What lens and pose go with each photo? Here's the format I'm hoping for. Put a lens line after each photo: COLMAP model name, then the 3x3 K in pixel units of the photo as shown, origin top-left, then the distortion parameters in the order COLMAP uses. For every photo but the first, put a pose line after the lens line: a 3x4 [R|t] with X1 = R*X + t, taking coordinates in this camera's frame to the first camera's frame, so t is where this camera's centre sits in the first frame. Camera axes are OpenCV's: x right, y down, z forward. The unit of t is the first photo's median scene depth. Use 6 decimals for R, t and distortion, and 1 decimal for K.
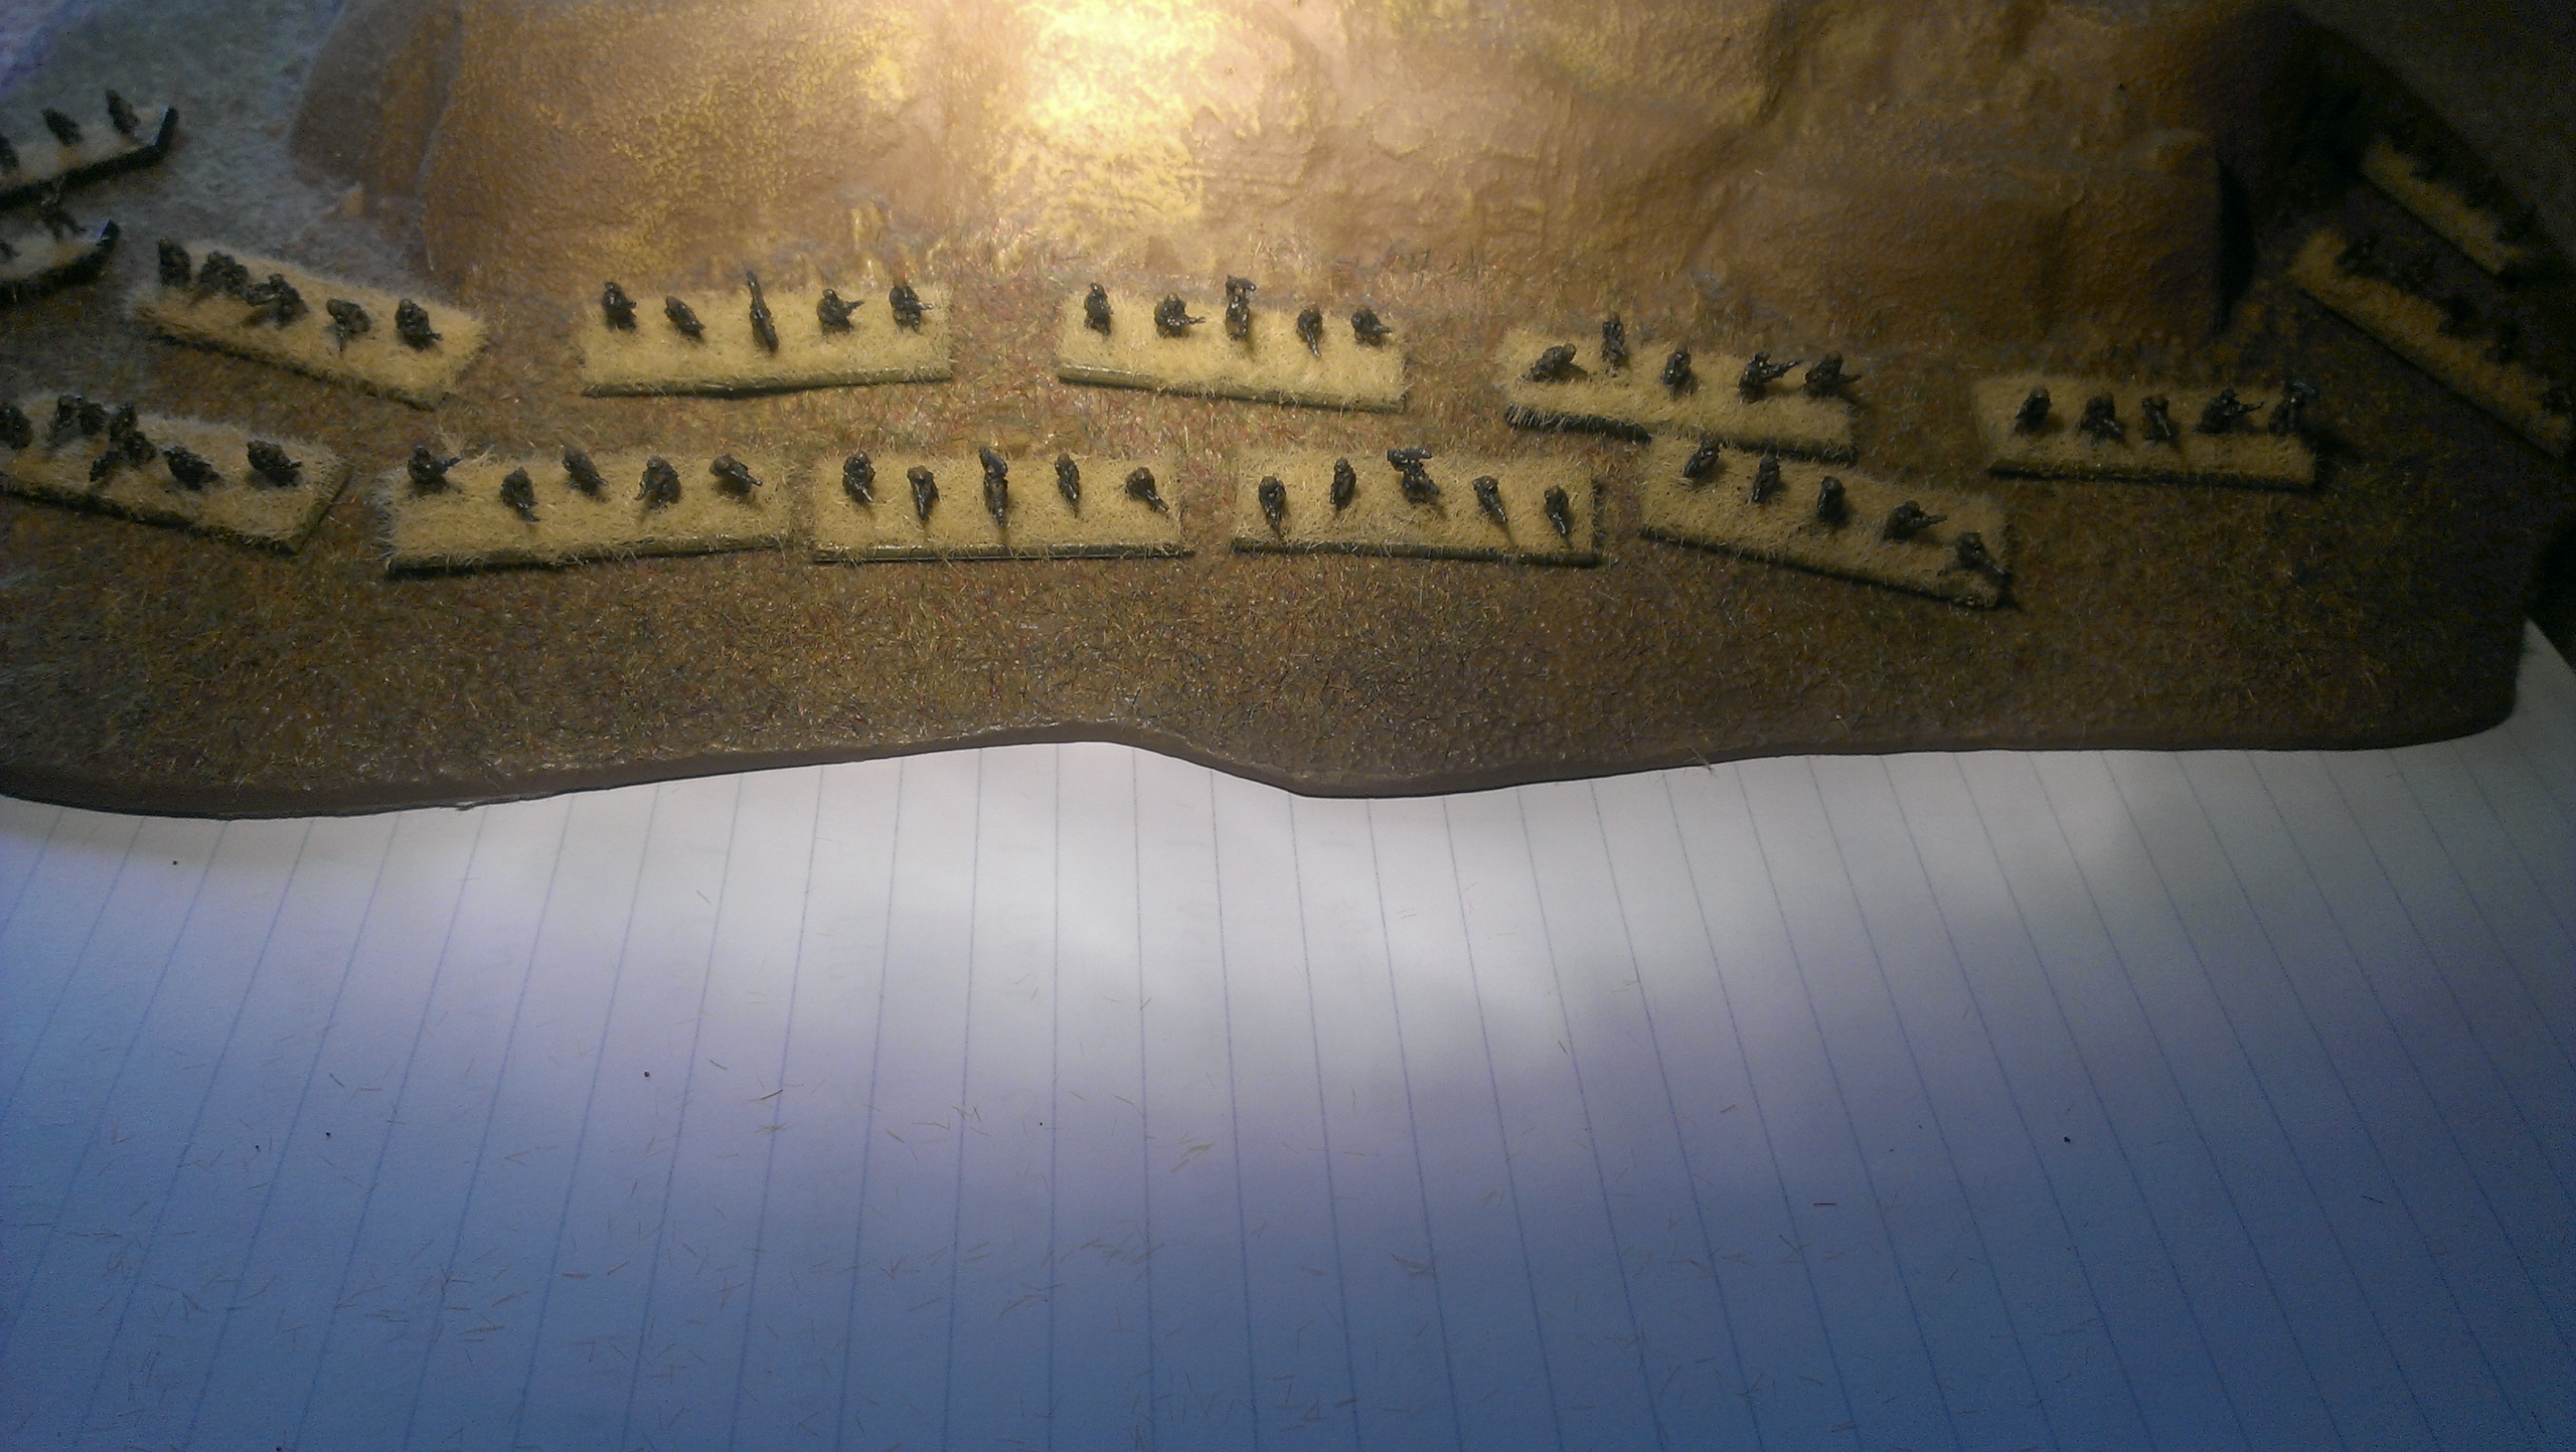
lens RADIAL K [[2027.5, 0, 1288.0], [0, 2027.5, 726.0], [0, 0, 1]] dist [0.098090, -0.133292]
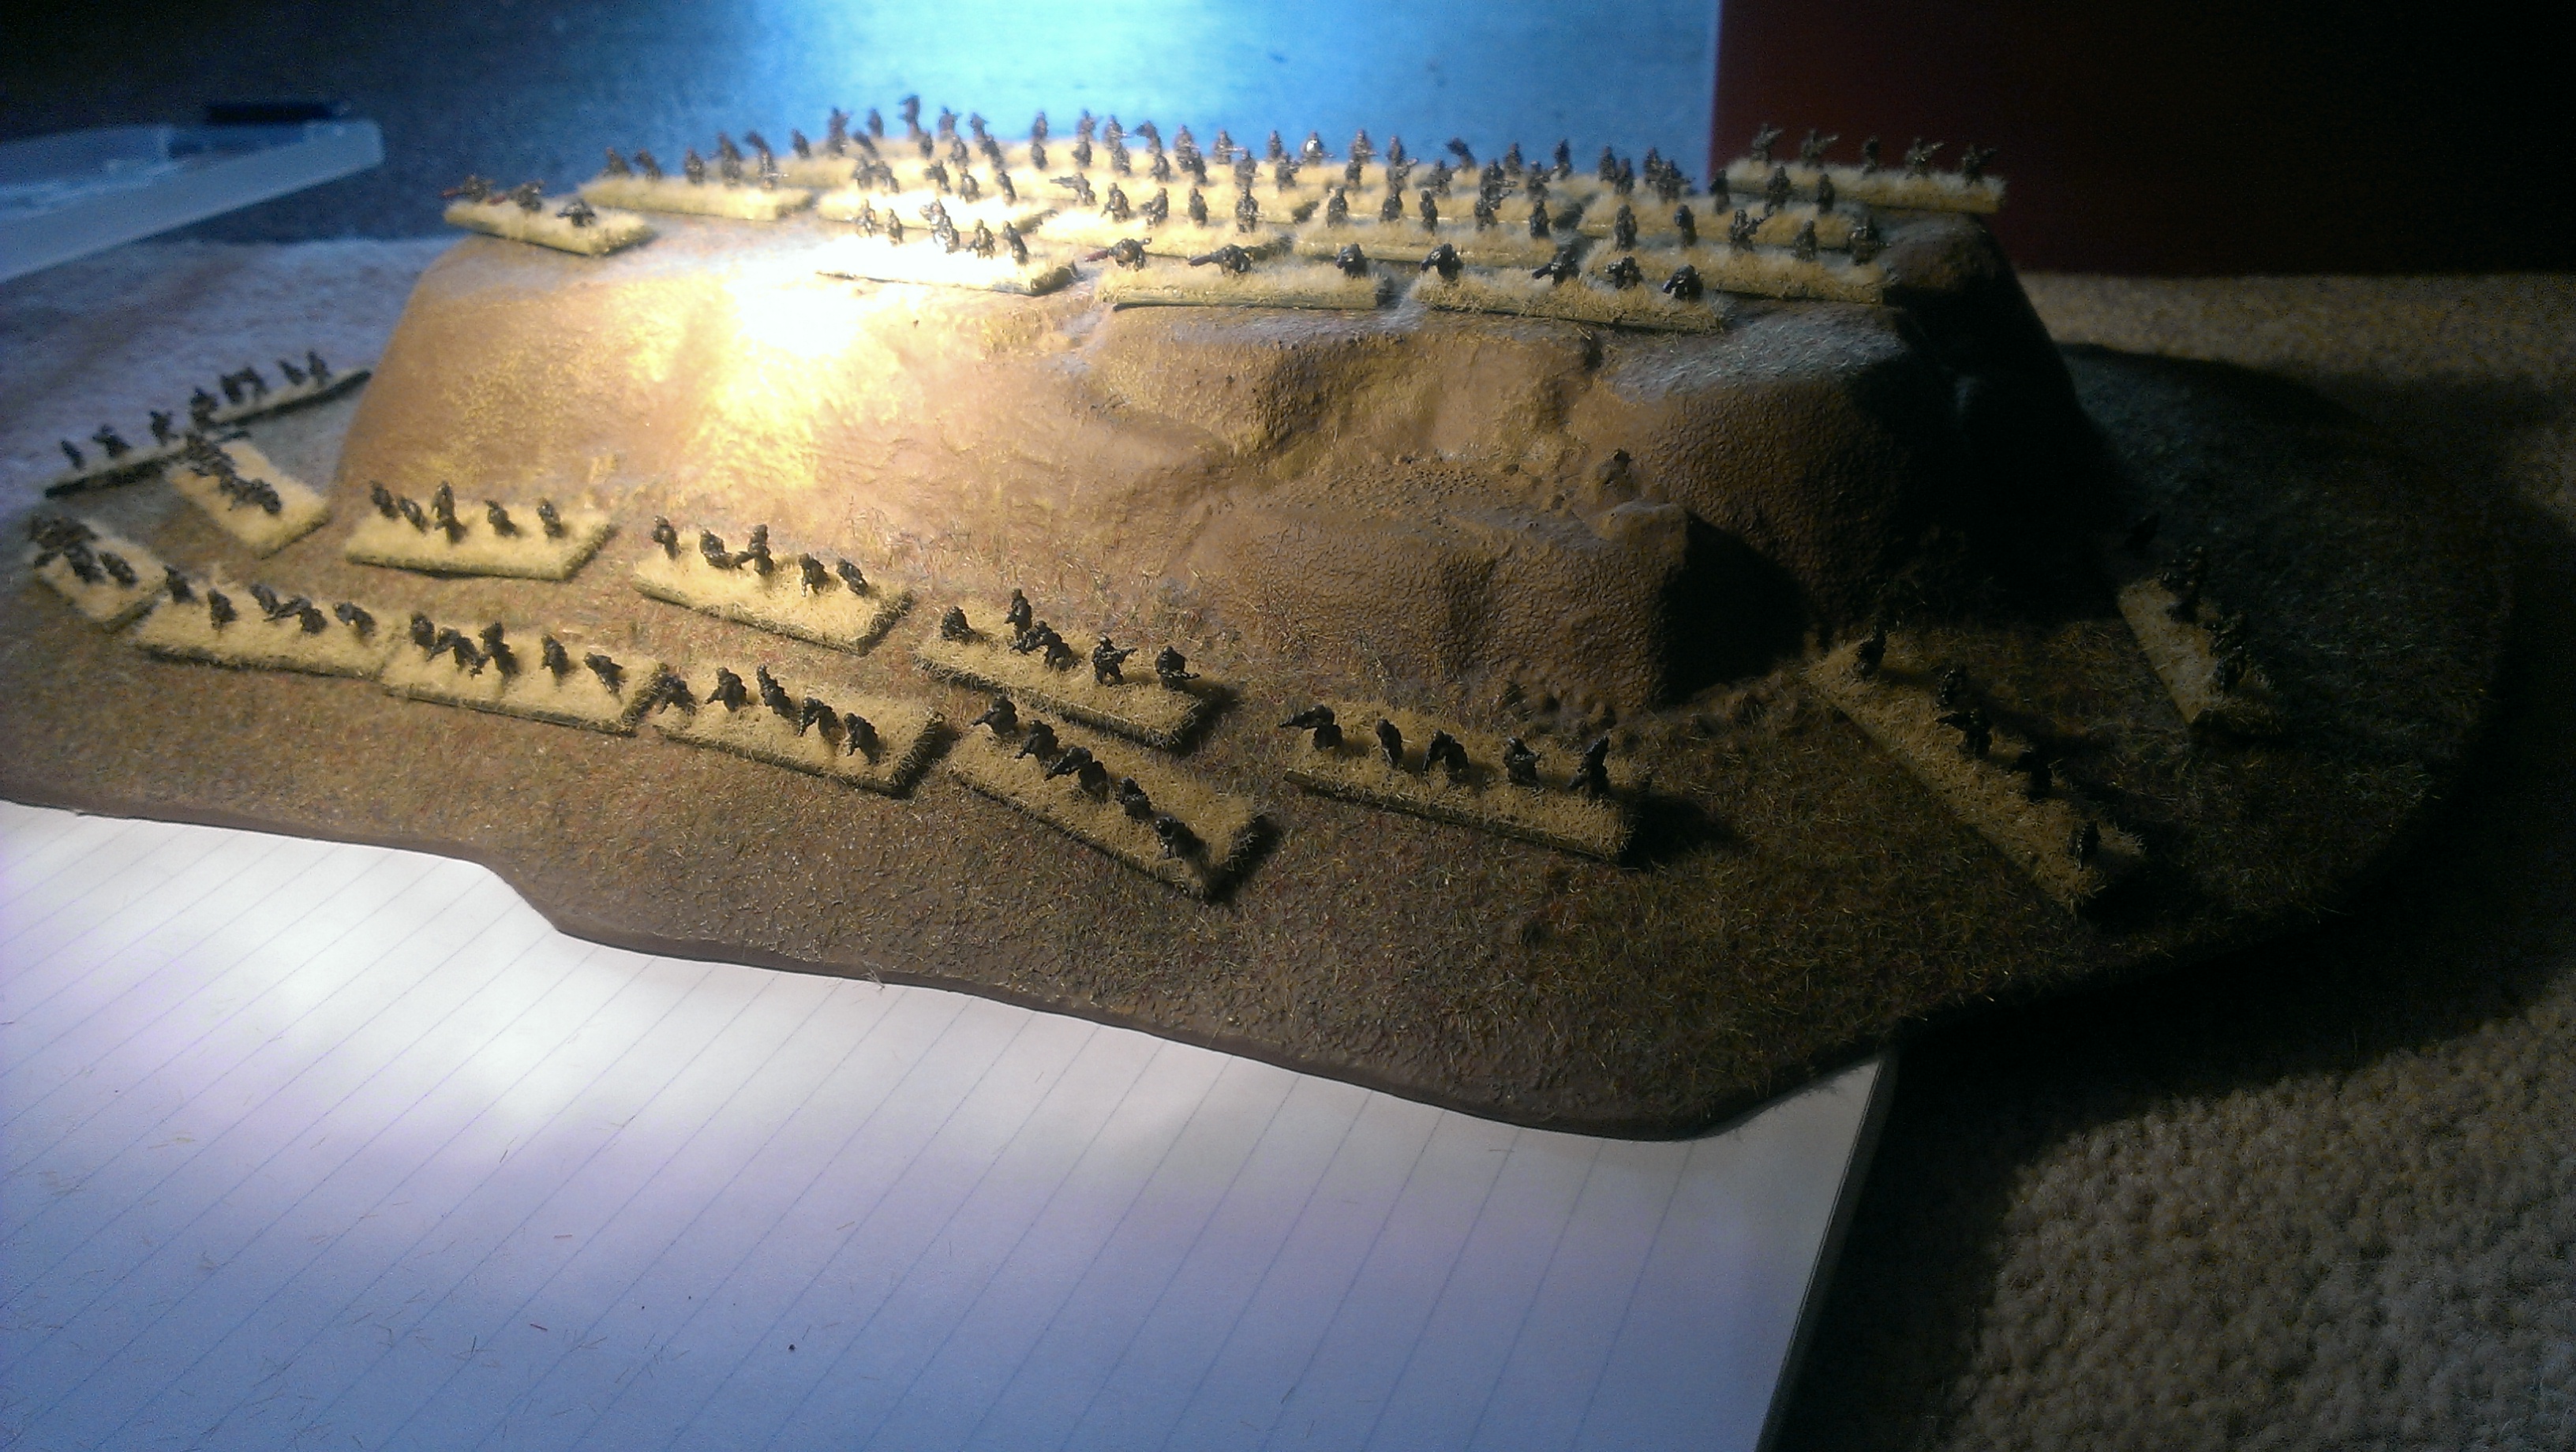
lens RADIAL K [[2027.5, 0, 1288.0], [0, 2027.5, 726.0], [0, 0, 1]] dist [0.098090, -0.133292]
pose [[0.878571, 0.138405, -0.457117, 0.773228], [-0.234548, 0.958762, -0.160506, 0.011572], [0.416052, 0.248232, 0.874804, 0.105414]]
